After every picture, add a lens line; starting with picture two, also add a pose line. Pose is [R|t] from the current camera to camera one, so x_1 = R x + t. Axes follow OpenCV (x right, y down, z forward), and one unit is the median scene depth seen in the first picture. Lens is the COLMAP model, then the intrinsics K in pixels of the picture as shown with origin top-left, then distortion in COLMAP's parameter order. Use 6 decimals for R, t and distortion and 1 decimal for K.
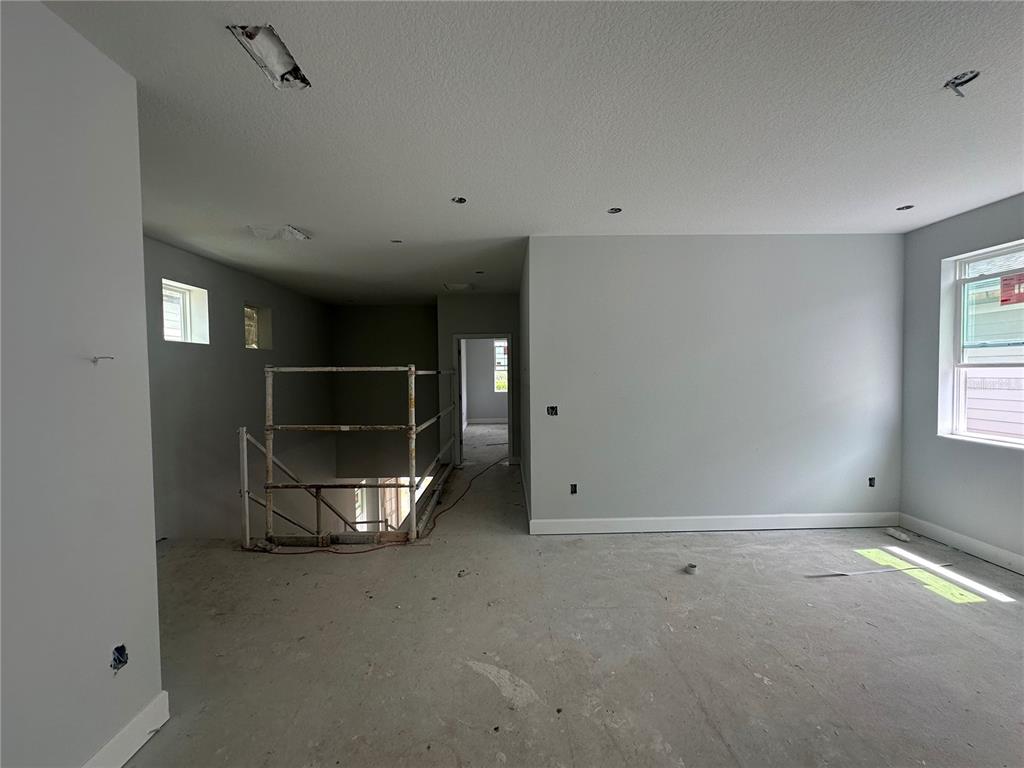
lens RADIAL K [[409.5, 0, 509.8], [0, 409.5, 384.0], [0, 0, 1]] dist [-0.011449, -0.000112]
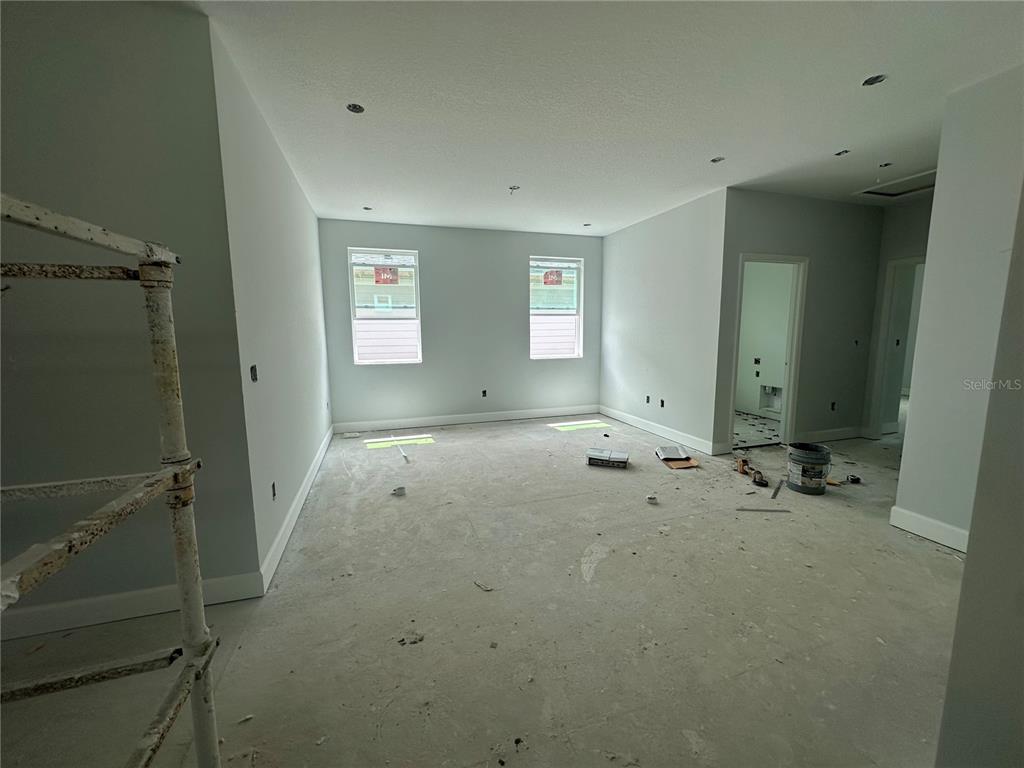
lens RADIAL K [[409.5, 0, 509.8], [0, 409.5, 384.0], [0, 0, 1]] dist [-0.011449, -0.000112]
pose [[-0.289656, -0.116959, 0.949958, -0.661356], [0.040289, 0.990136, 0.134191, 0.017483], [-0.956283, 0.077142, -0.282087, 0.970183]]
